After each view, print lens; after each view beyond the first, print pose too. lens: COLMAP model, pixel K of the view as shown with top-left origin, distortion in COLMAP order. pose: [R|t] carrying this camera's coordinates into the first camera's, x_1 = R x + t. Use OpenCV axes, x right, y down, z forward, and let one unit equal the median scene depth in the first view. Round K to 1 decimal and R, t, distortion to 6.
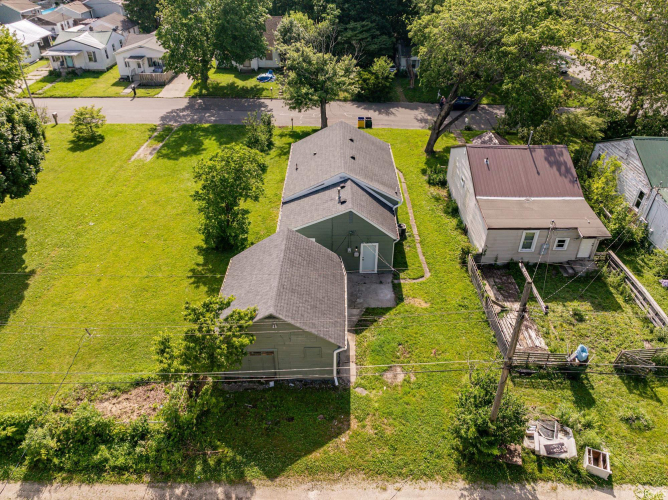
lens RADIAL K [[476.5, 0, 334.0], [0, 476.5, 250.0], [0, 0, 1]] dist [0.010768, -0.051871]
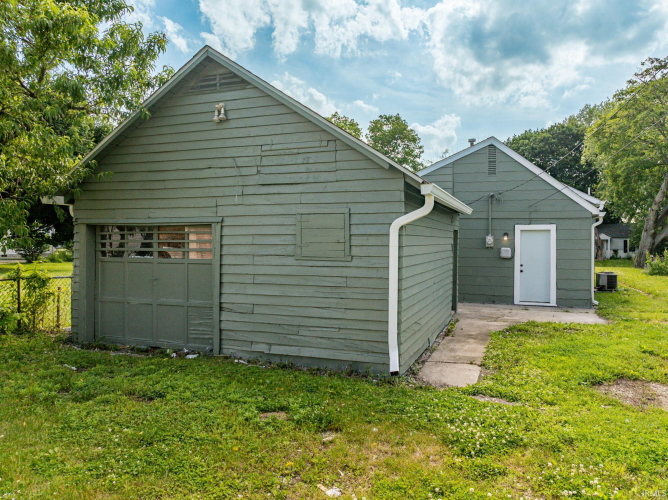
lens RADIAL K [[474.5, 0, 336.5], [0, 474.5, 259.1], [0, 0, 1]] dist [-0.005174, 0.002480]
pose [[0.940722, 0.017273, -0.338738, 0.049320], [-0.199127, 0.836599, -0.510344, 0.290155], [0.274572, 0.547543, 0.790447, 0.596510]]
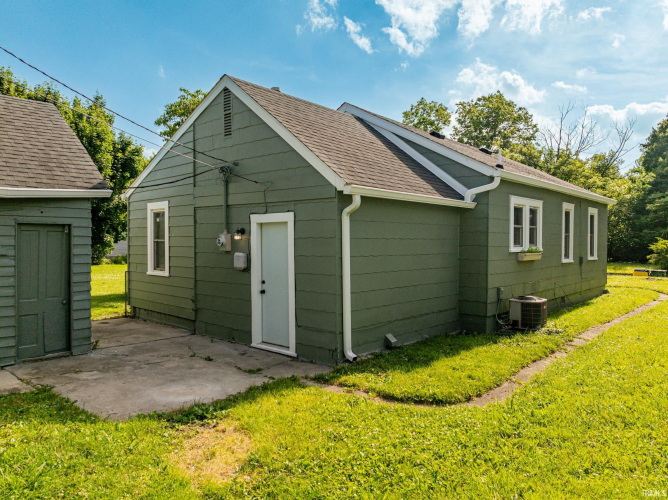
lens RADIAL K [[476.5, 0, 334.0], [0, 476.5, 250.0], [0, 0, 1]] dist [0.010768, -0.051871]
pose [[0.732302, 0.013220, -0.680852, 0.288054], [-0.393975, 0.823724, -0.407753, 0.100691], [0.555443, 0.566837, 0.608423, 0.863972]]
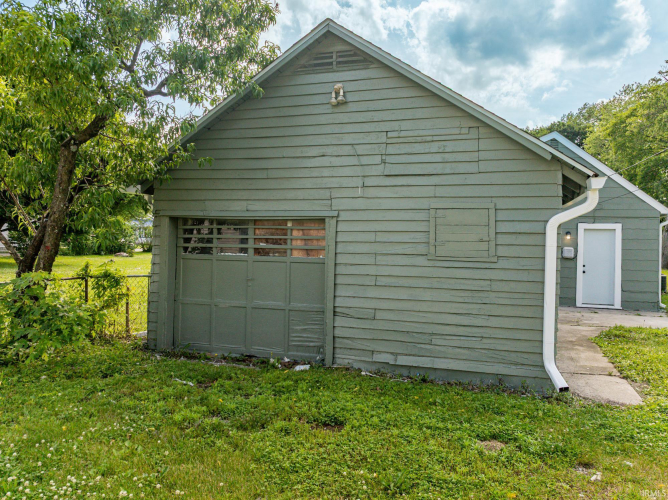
lens RADIAL K [[476.5, 0, 334.0], [0, 476.5, 250.0], [0, 0, 1]] dist [0.010768, -0.051871]
pose [[0.953962, 0.023826, -0.298979, -0.029876], [-0.186190, 0.828546, -0.528057, 0.290312], [0.235136, 0.559414, 0.794838, 0.596765]]
